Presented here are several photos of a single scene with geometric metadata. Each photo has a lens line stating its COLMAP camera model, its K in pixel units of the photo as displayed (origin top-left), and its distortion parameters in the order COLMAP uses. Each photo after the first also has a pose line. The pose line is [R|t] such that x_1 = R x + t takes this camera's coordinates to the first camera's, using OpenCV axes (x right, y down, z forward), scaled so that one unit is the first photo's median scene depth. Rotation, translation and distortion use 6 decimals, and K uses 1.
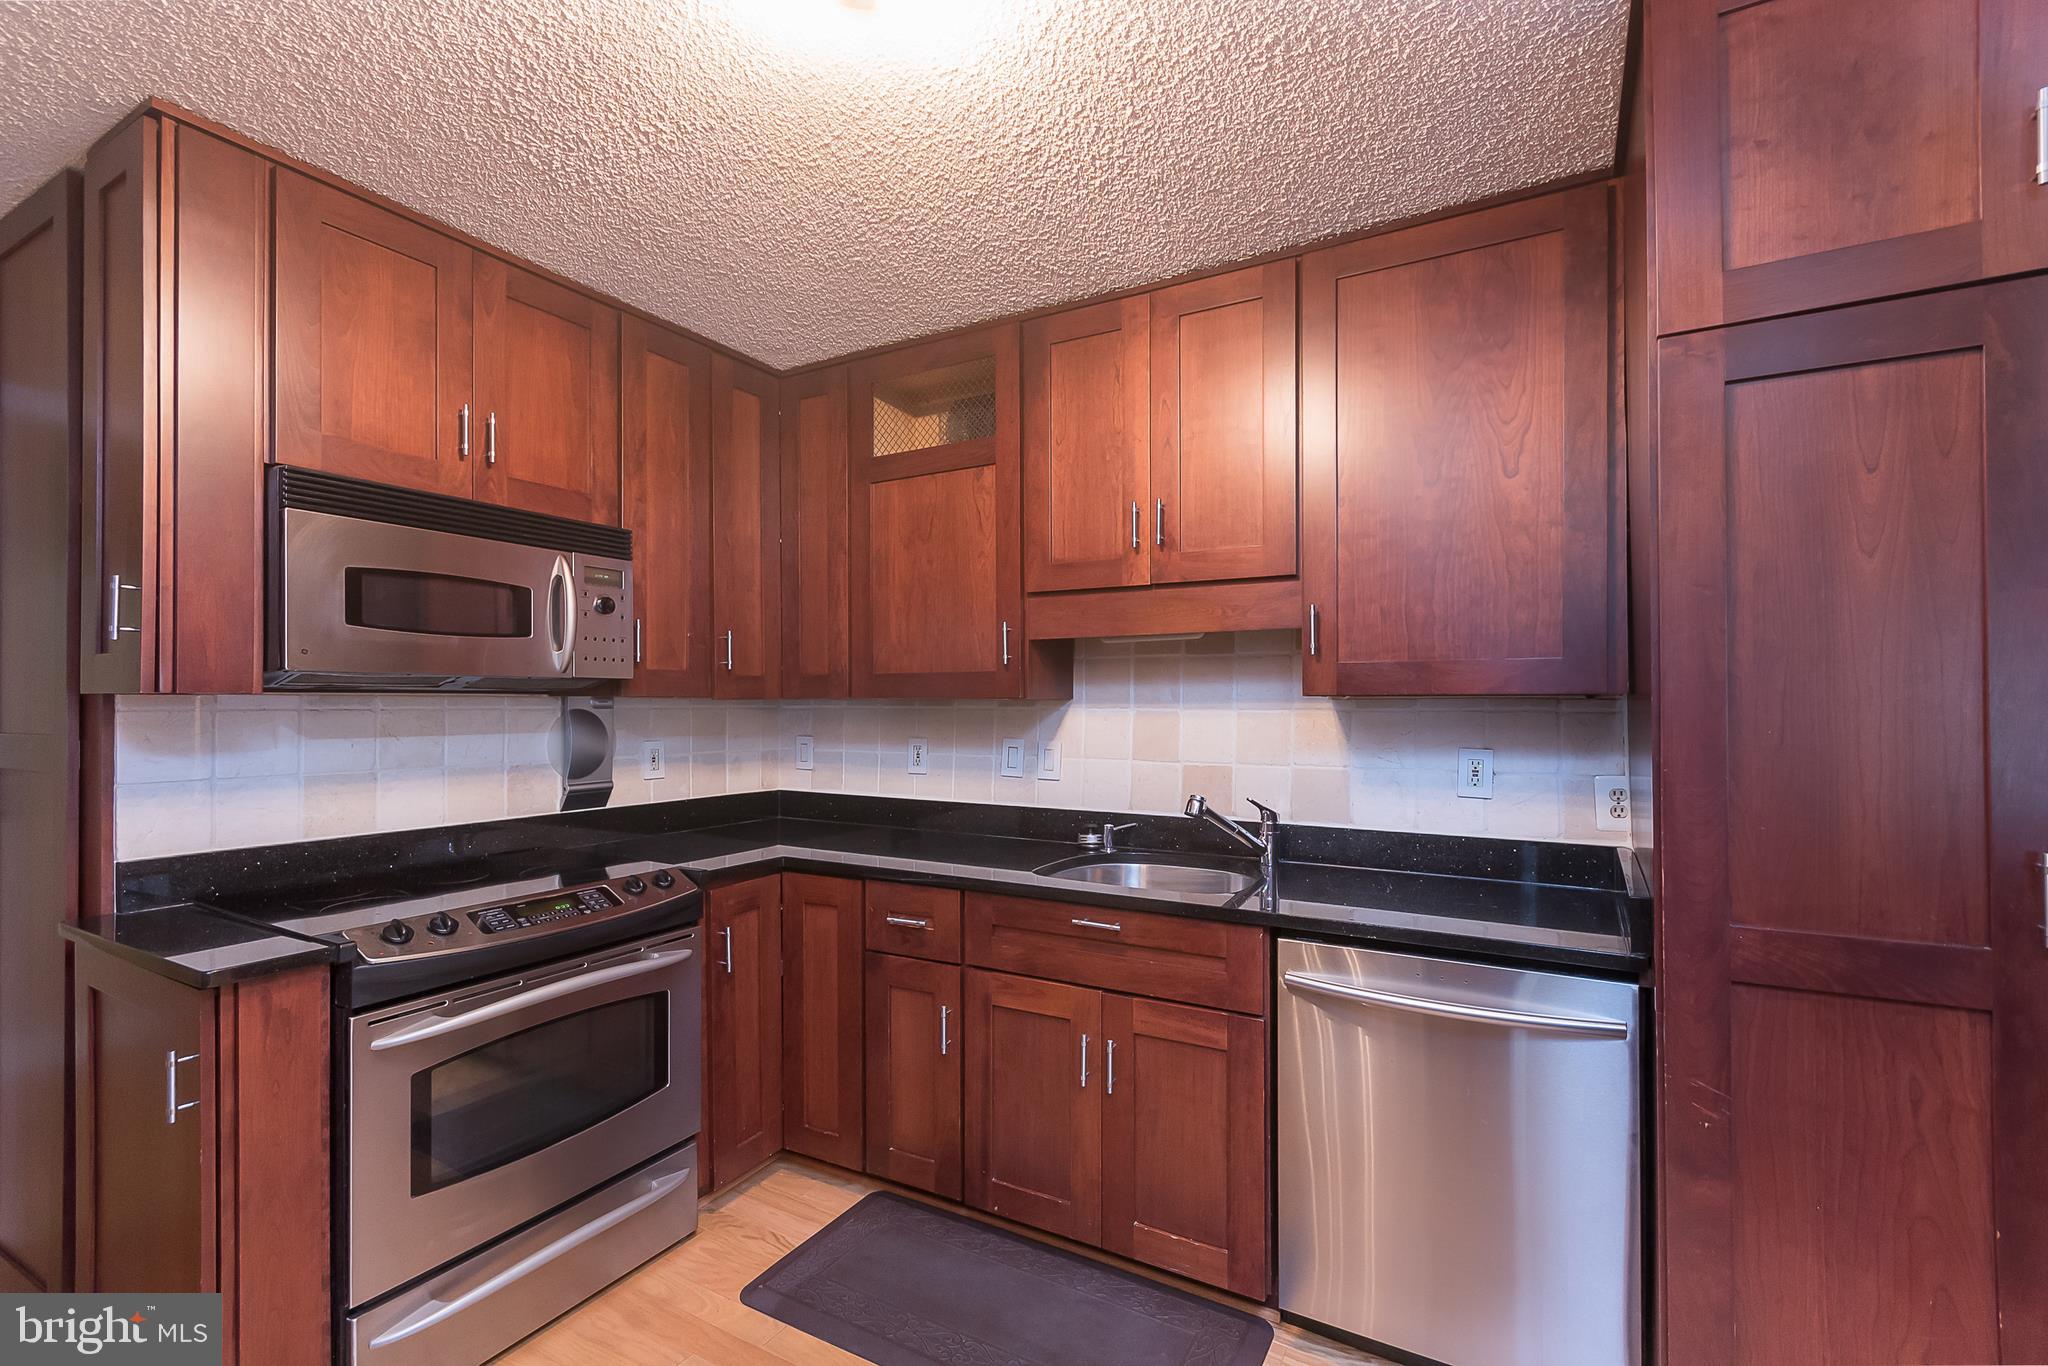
lens RADIAL K [[903.3, 0, 1031.0], [0, 903.3, 690.5], [0, 0, 1]] dist [-0.000057, -0.000328]
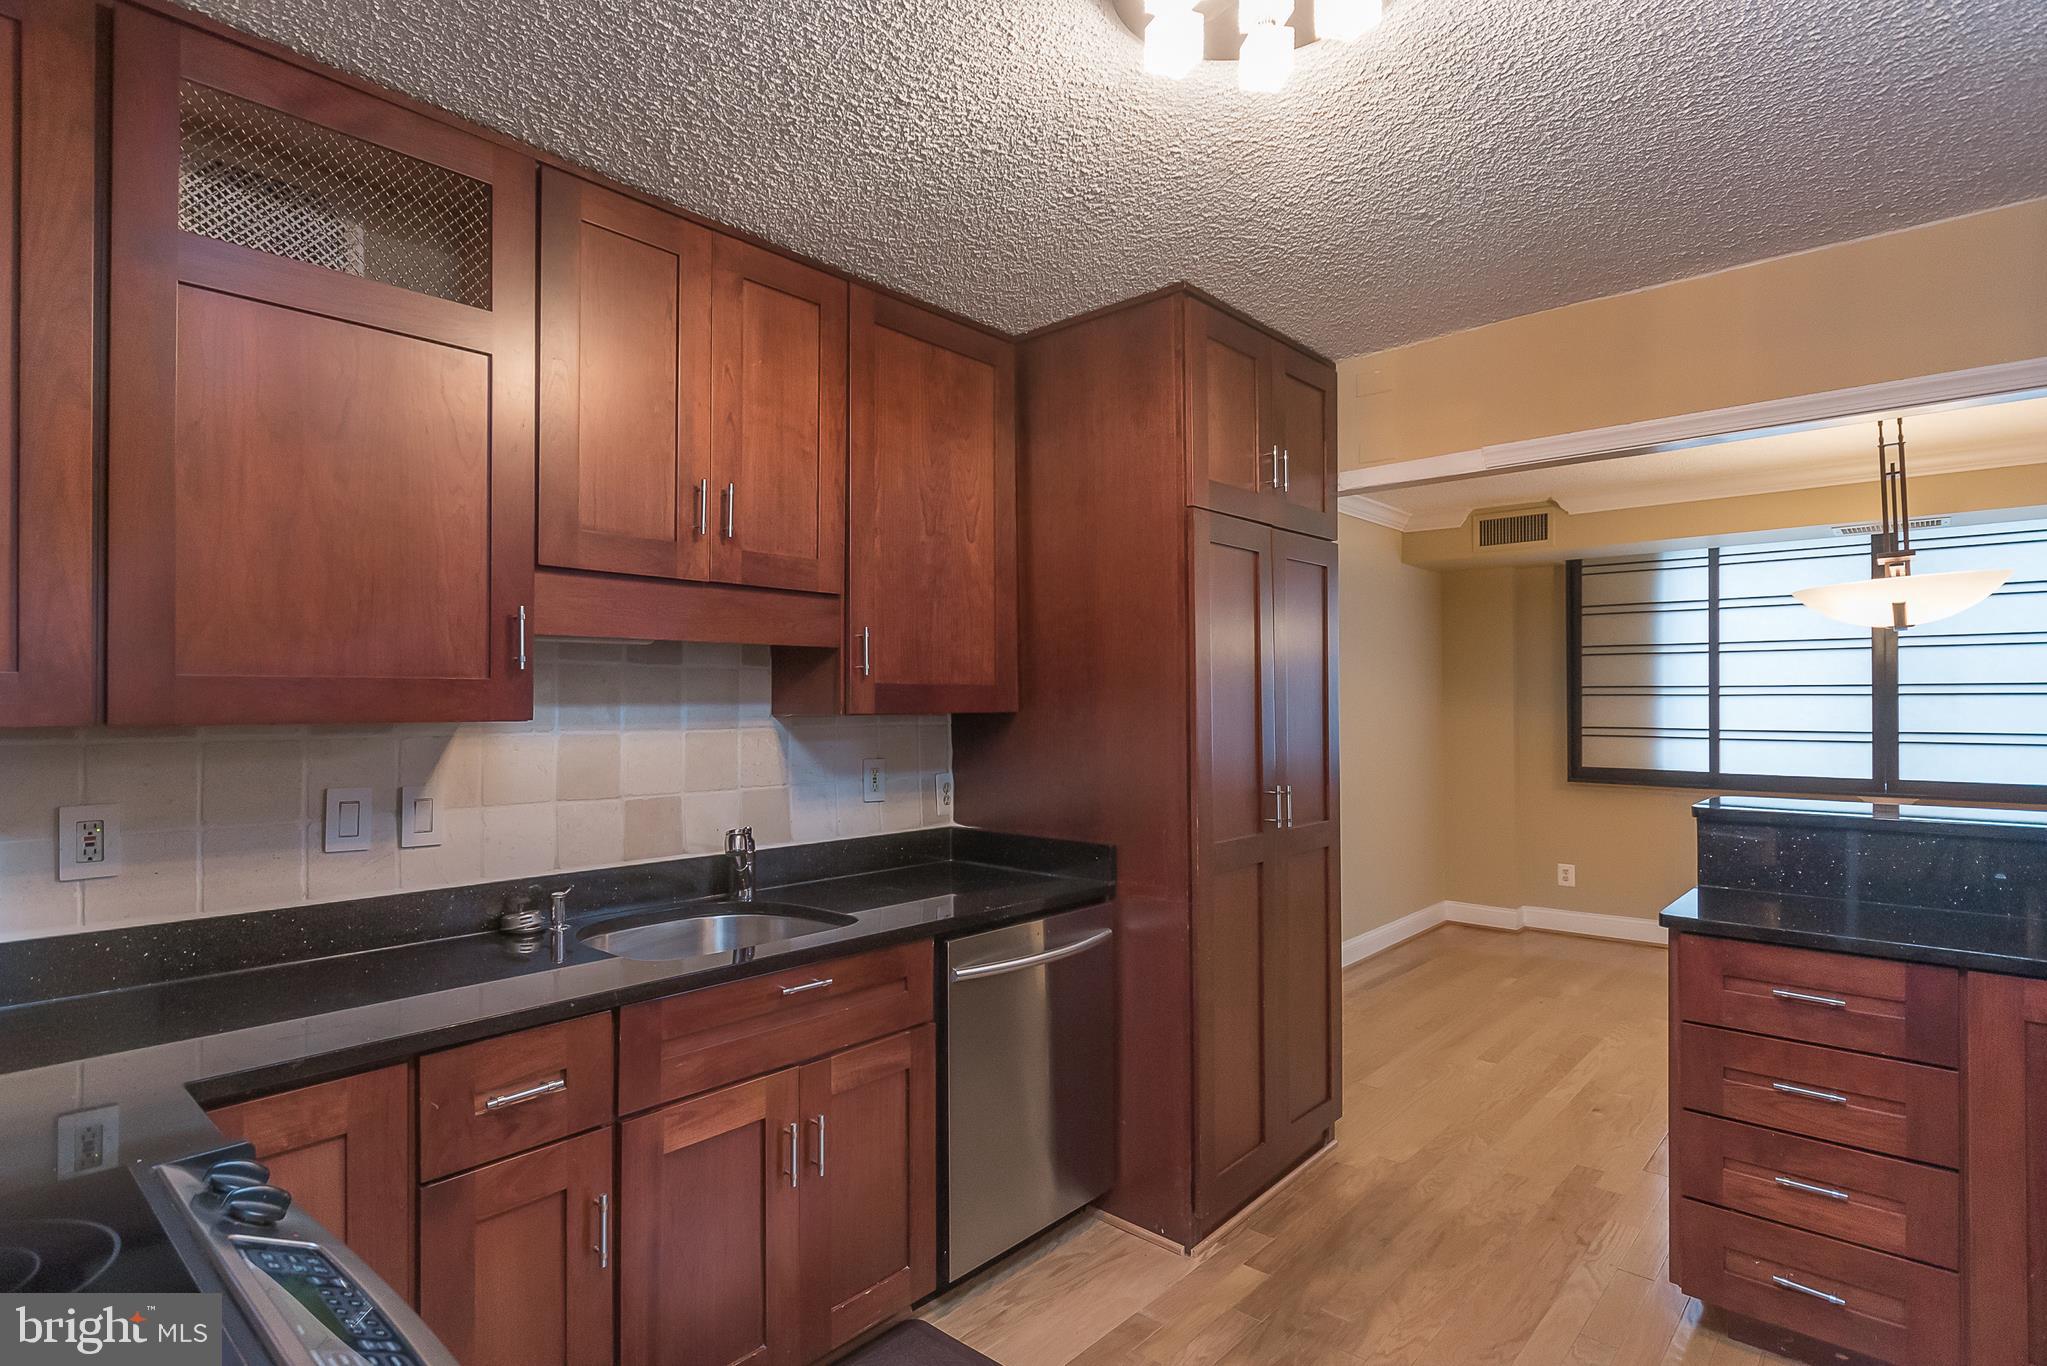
lens RADIAL K [[1030.6, 0, 1023.5], [0, 1030.6, 683.0], [0, 0, 1]] dist [-0.000231, 0.000044]
pose [[0.210059, 0.019331, 0.977498, -0.686245], [-0.010576, 0.999791, -0.017499, -0.010224], [-0.977632, -0.006662, 0.210219, 0.486179]]
